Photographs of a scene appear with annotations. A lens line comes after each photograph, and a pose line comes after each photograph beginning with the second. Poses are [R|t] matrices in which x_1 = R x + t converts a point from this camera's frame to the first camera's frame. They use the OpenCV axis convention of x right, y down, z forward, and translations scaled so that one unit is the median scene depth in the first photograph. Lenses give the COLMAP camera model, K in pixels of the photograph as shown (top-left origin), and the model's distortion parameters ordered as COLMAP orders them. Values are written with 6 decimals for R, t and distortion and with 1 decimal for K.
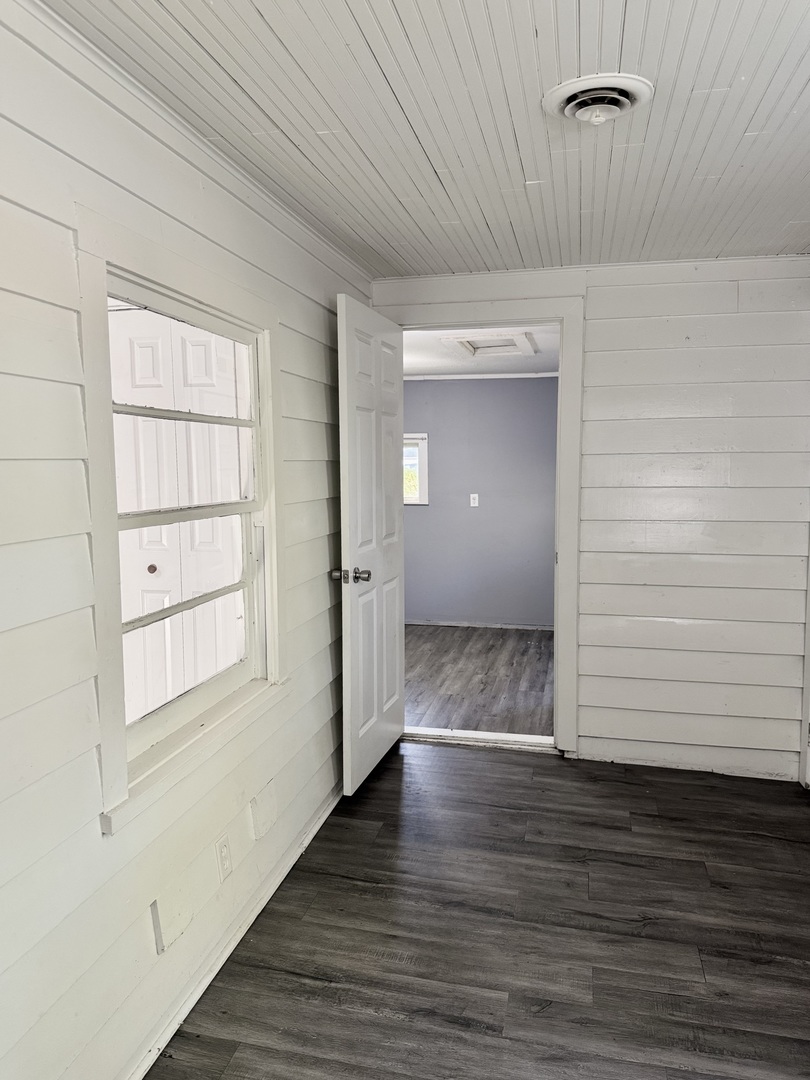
lens RADIAL K [[750.5, 0, 403.7], [0, 750.5, 541.2], [0, 0, 1]] dist [-0.000080, 0.000000]
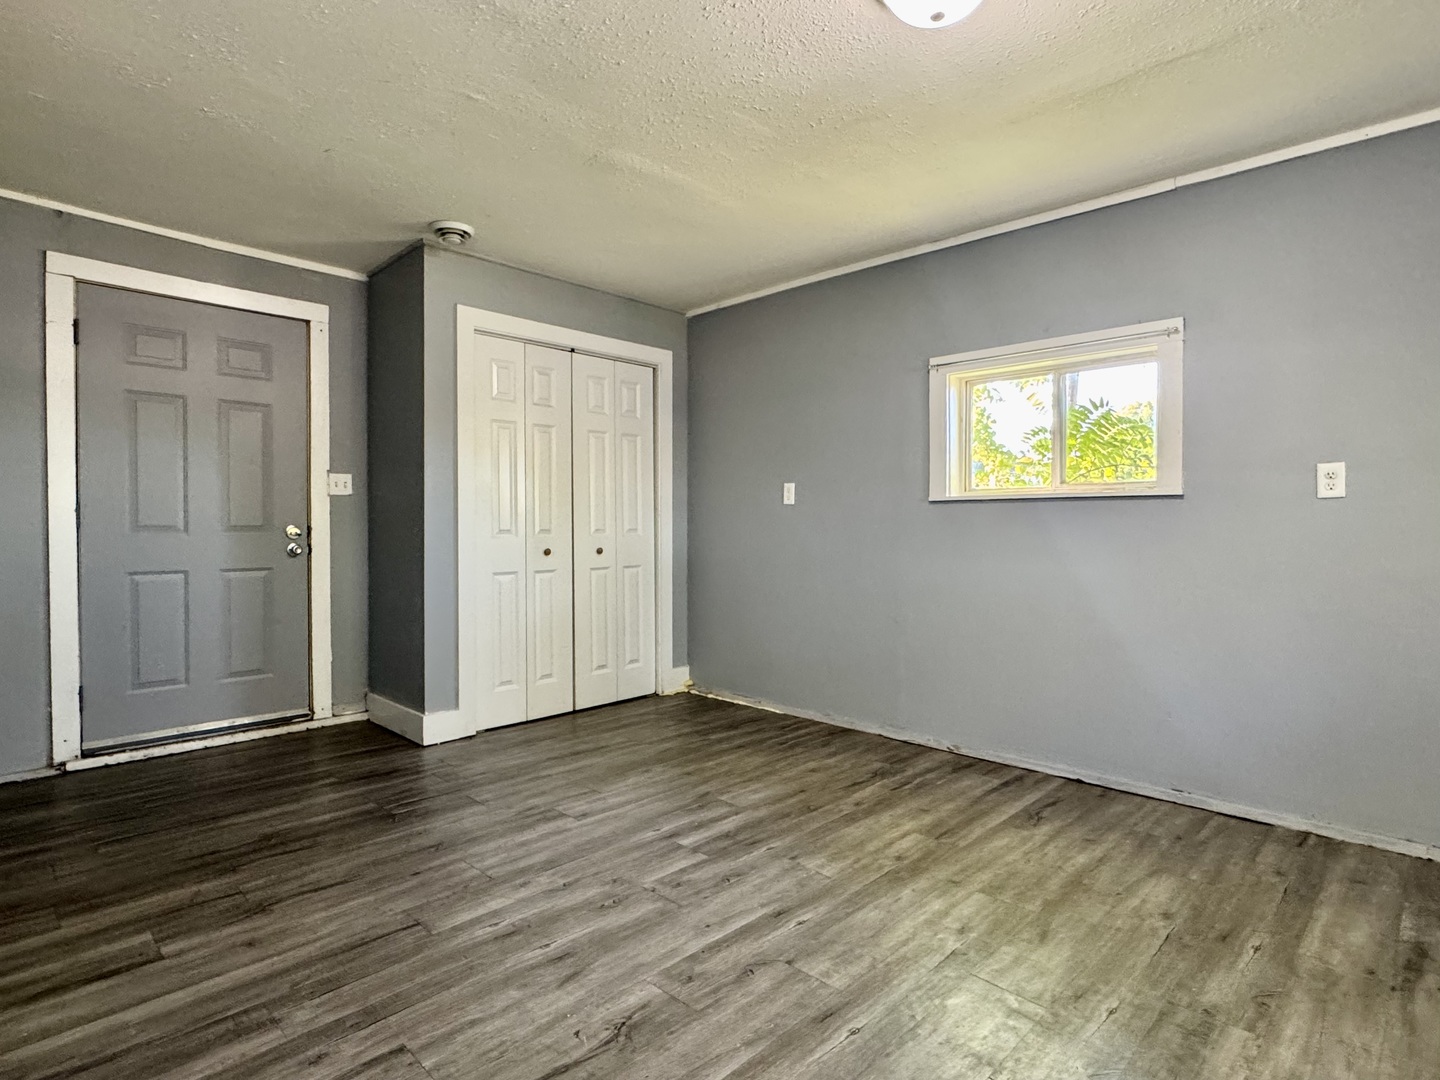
lens RADIAL K [[761.0, 0, 719.4], [0, 761.0, 540.4], [0, 0, 1]] dist [0.001019, -0.000197]
pose [[0.854313, 0.019469, -0.519394, 0.036832], [-0.065160, 0.995426, -0.069864, 0.020577], [0.515658, 0.093529, 0.851674, 0.592704]]
